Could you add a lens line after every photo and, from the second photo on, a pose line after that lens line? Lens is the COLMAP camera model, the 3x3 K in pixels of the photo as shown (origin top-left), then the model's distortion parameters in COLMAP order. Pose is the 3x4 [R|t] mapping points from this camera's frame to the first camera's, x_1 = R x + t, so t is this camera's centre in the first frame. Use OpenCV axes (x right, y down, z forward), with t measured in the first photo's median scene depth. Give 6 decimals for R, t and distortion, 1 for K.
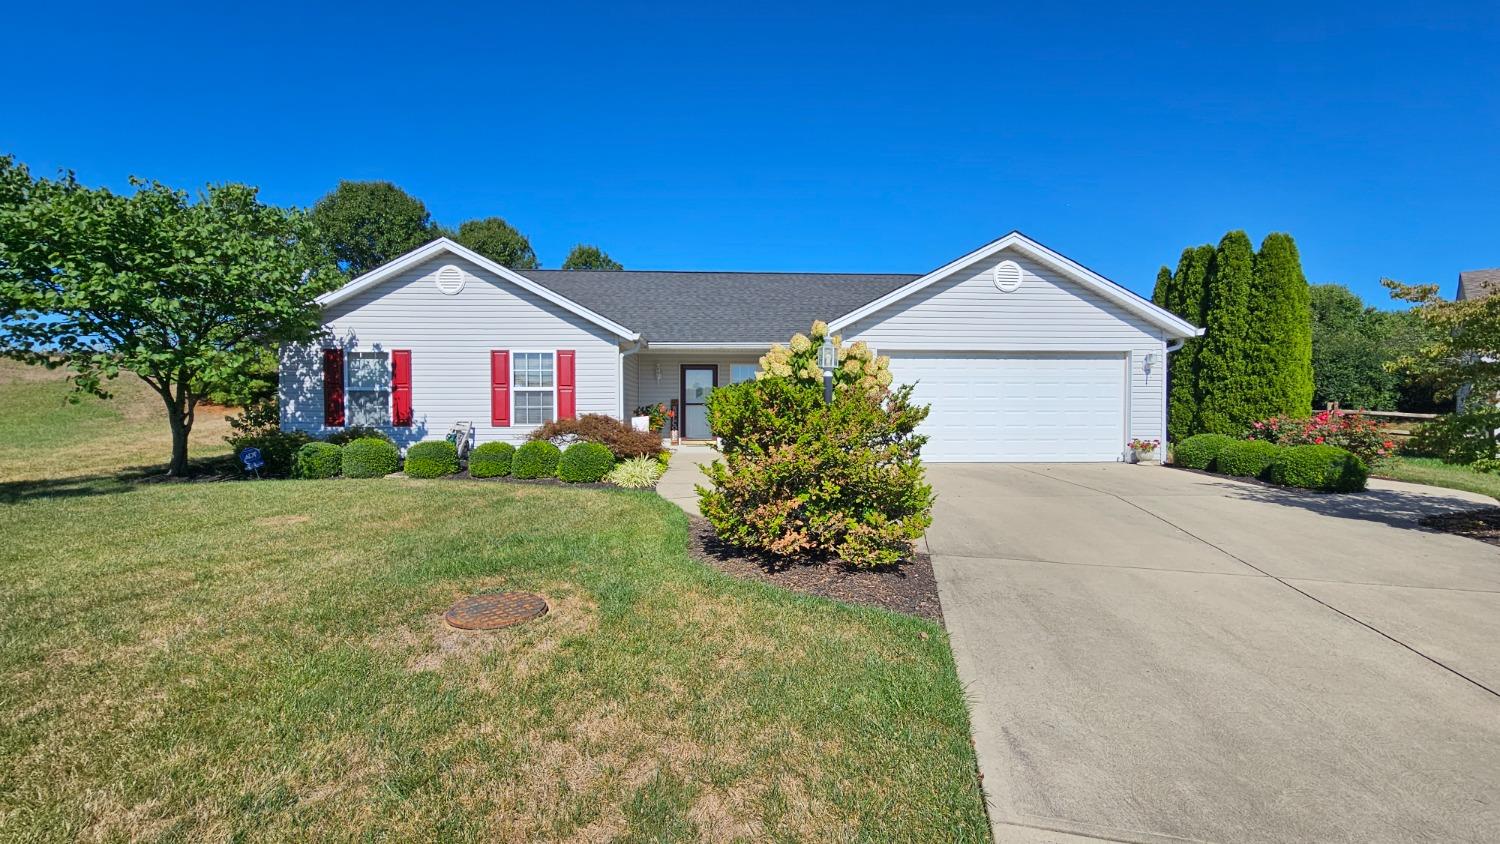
lens RADIAL K [[619.1, 0, 755.0], [0, 619.1, 425.2], [0, 0, 1]] dist [-0.003179, 0.002594]
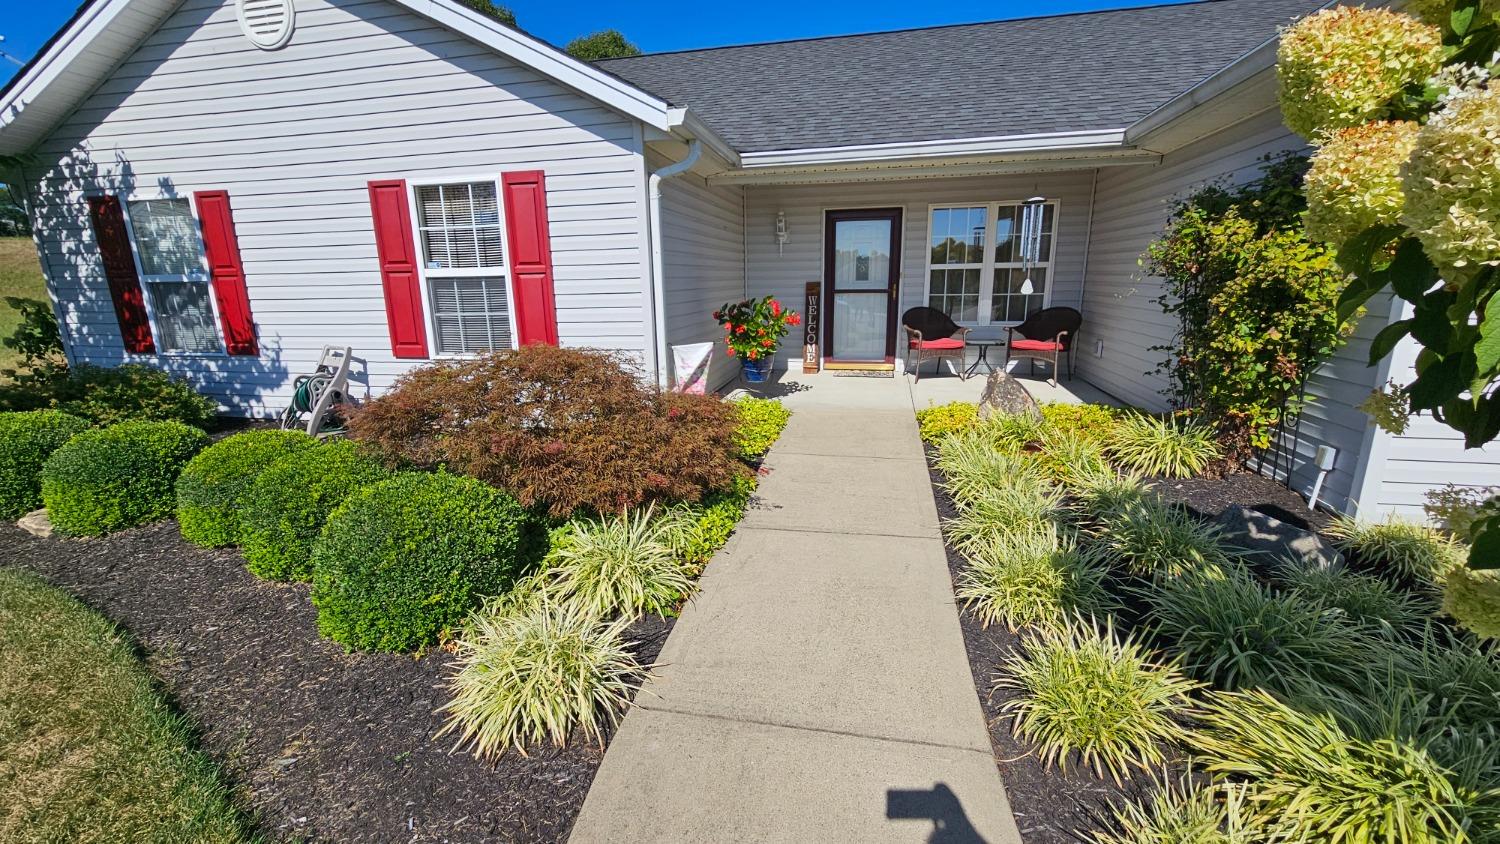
lens RADIAL K [[619.1, 0, 742.4], [0, 619.1, 420.2], [0, 0, 1]] dist [-0.003179, 0.002594]
pose [[0.957956, 0.050006, -0.282523, -0.047518], [0.007495, 0.979997, 0.198869, -0.043027], [0.286817, -0.192625, 0.938420, 0.644157]]
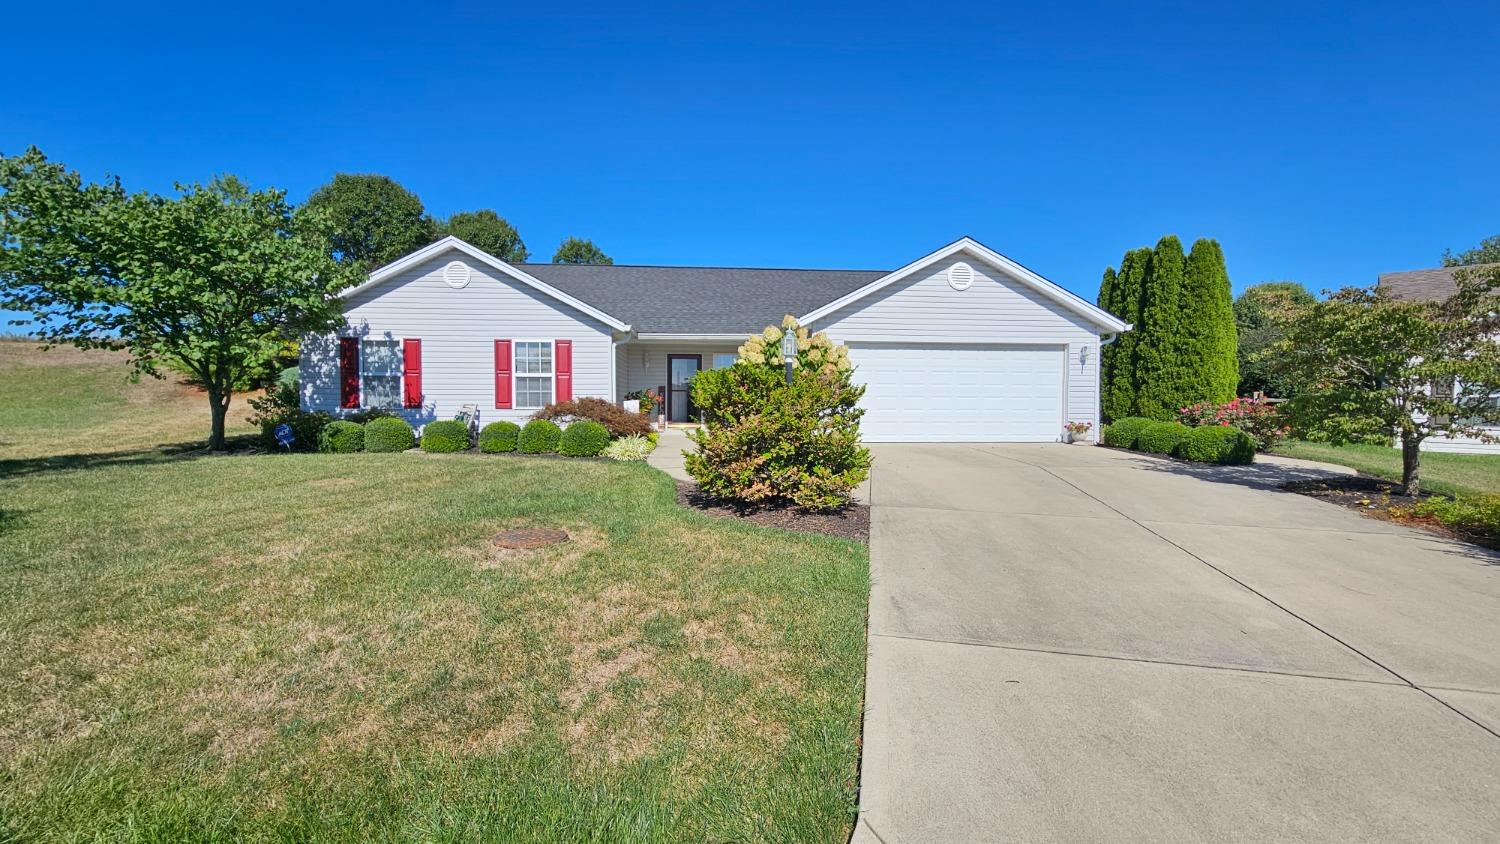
lens RADIAL K [[619.1, 0, 760.9], [0, 619.1, 421.0], [0, 0, 1]] dist [-0.003179, 0.002594]
pose [[0.999444, 0.001866, 0.033289, 0.009458], [-0.002131, 0.999966, 0.007920, 0.013760], [-0.033273, -0.007986, 0.999414, -0.115043]]
